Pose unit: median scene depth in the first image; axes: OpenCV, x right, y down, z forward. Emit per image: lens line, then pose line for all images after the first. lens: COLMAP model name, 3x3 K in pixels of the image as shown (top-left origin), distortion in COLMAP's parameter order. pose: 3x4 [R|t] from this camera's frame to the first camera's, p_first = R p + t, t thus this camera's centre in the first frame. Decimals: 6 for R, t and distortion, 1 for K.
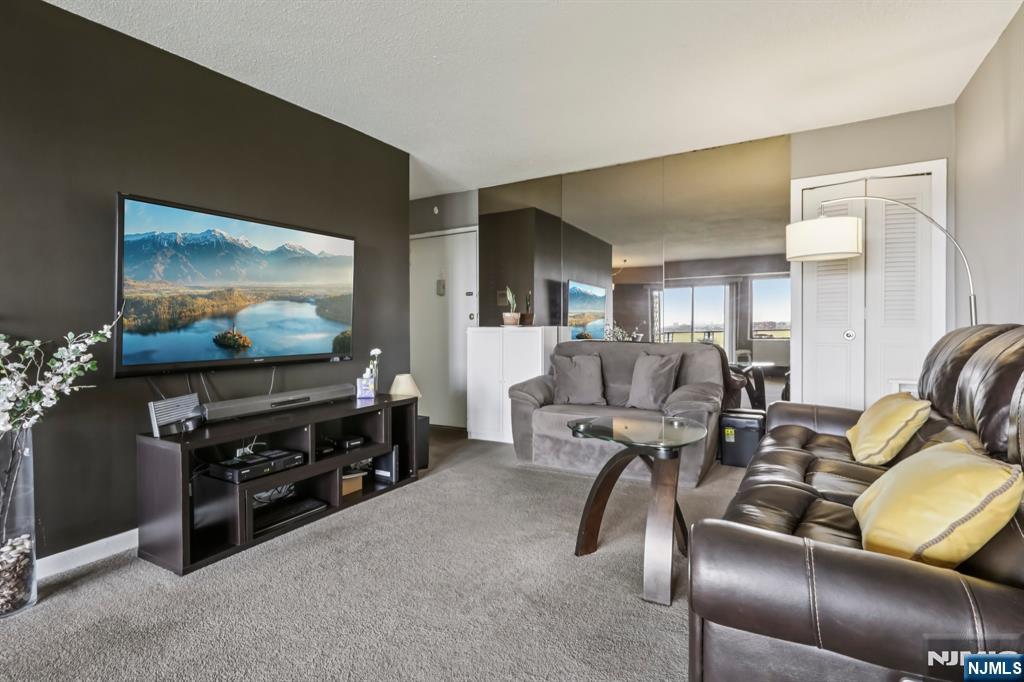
lens RADIAL K [[511.0, 0, 535.6], [0, 511.0, 310.1], [0, 0, 1]] dist [0.002899, 0.000164]
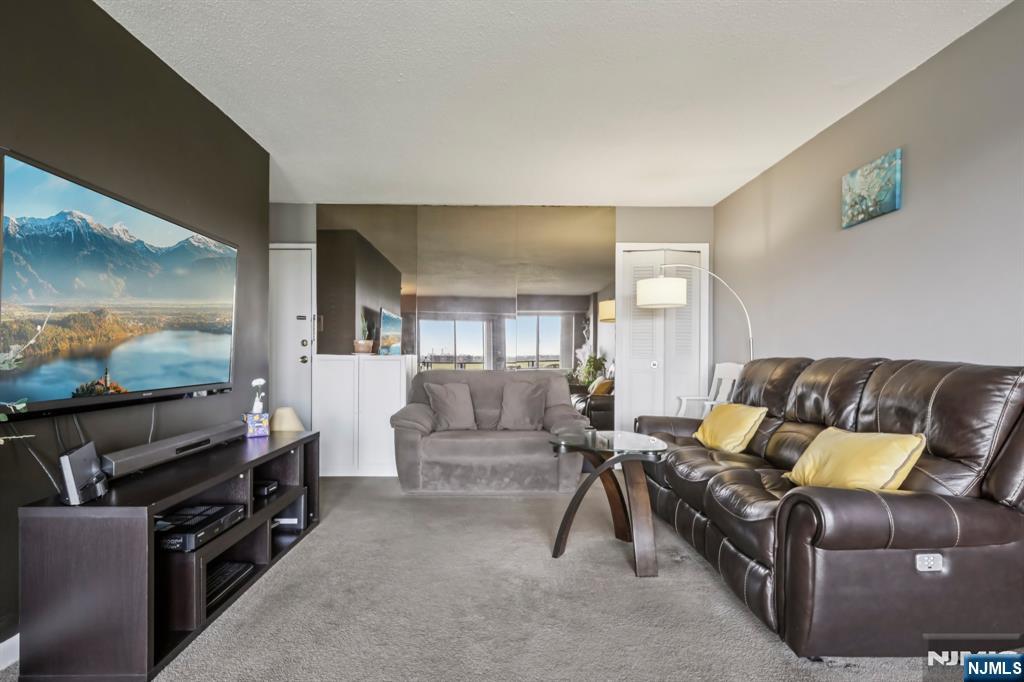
lens RADIAL K [[505.0, 0, 512.0], [0, 505.0, 341.0], [0, 0, 1]] dist [0.002116, 0.000888]
pose [[0.854829, 0.028547, 0.518124, -0.381232], [-0.028780, 0.999557, -0.007591, 0.007125], [-0.518111, -0.008422, 0.855272, 0.060995]]
